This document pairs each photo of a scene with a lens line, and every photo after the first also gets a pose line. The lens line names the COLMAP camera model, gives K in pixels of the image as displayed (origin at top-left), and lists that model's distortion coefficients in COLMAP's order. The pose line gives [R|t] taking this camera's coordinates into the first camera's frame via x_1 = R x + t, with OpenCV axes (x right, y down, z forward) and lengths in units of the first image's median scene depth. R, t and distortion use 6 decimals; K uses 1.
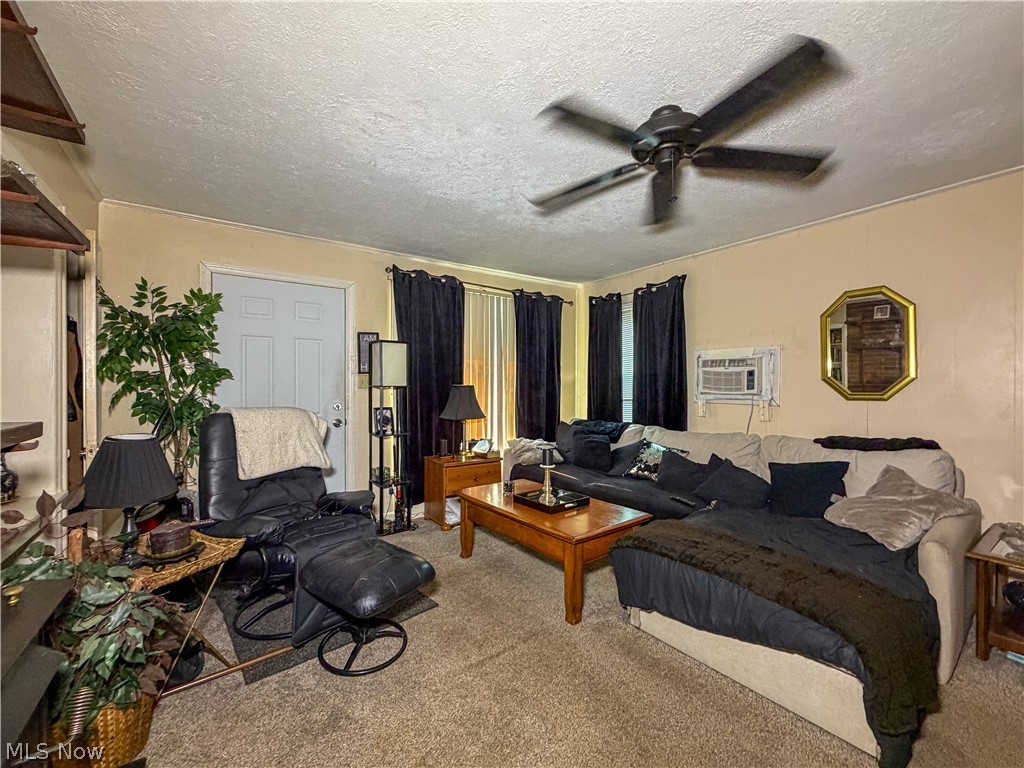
lens RADIAL K [[418.3, 0, 512.0], [0, 418.3, 384.0], [0, 0, 1]] dist [0.020005, -0.000227]
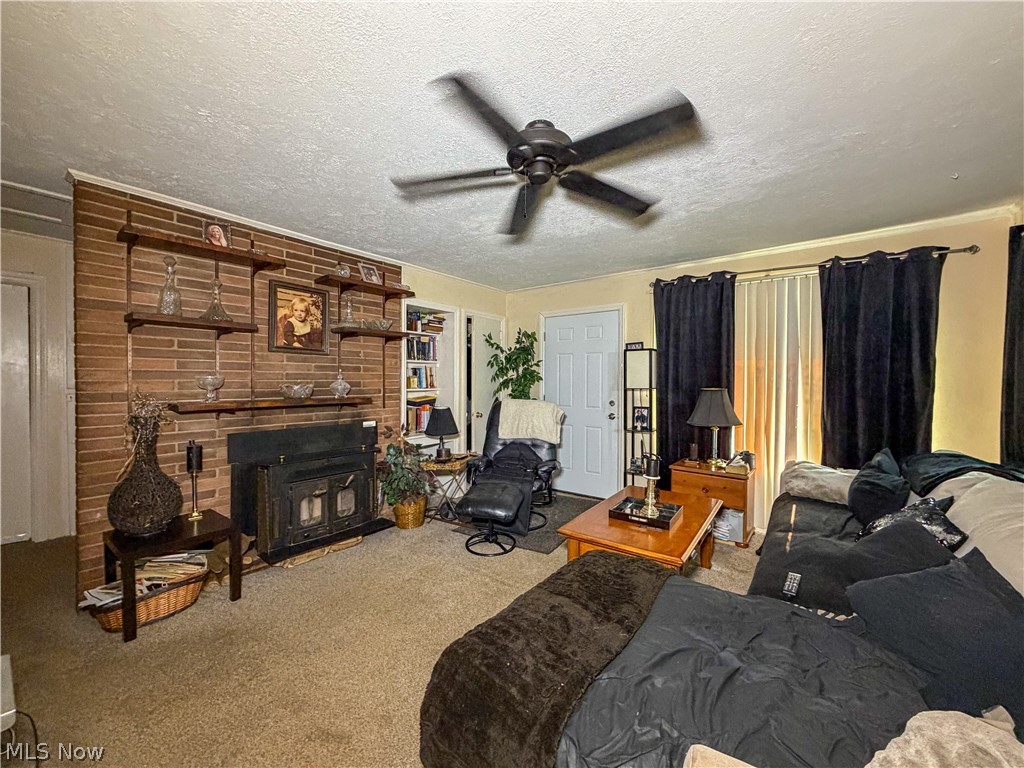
lens RADIAL K [[418.3, 0, 512.0], [0, 418.3, 384.0], [0, 0, 1]] dist [0.020005, -0.000227]
pose [[0.308545, 0.014262, -0.951103, 0.641581], [-0.003494, 0.999898, 0.013860, -0.021116], [0.951203, -0.000953, 0.308563, 0.292763]]
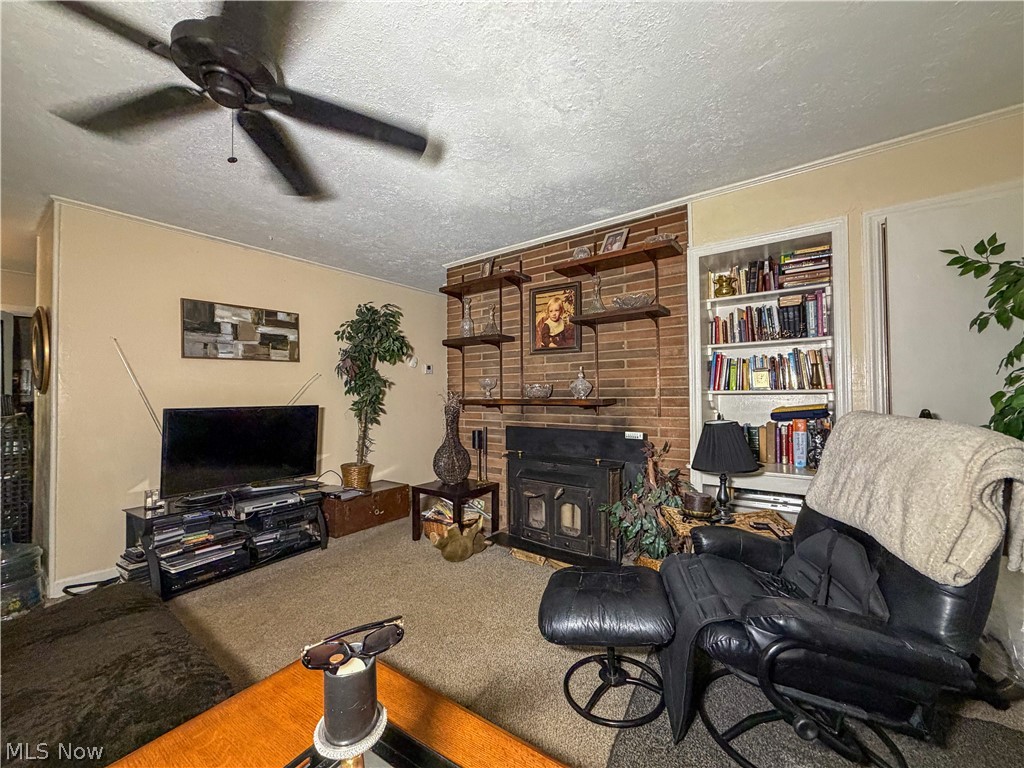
lens RADIAL K [[418.3, 0, 512.0], [0, 418.3, 384.0], [0, 0, 1]] dist [0.020005, -0.000227]
pose [[-0.949371, 0.007115, -0.314076, 0.053397], [0.014218, 0.999692, -0.020331, 0.007694], [0.313834, -0.023767, -0.949180, 0.912698]]
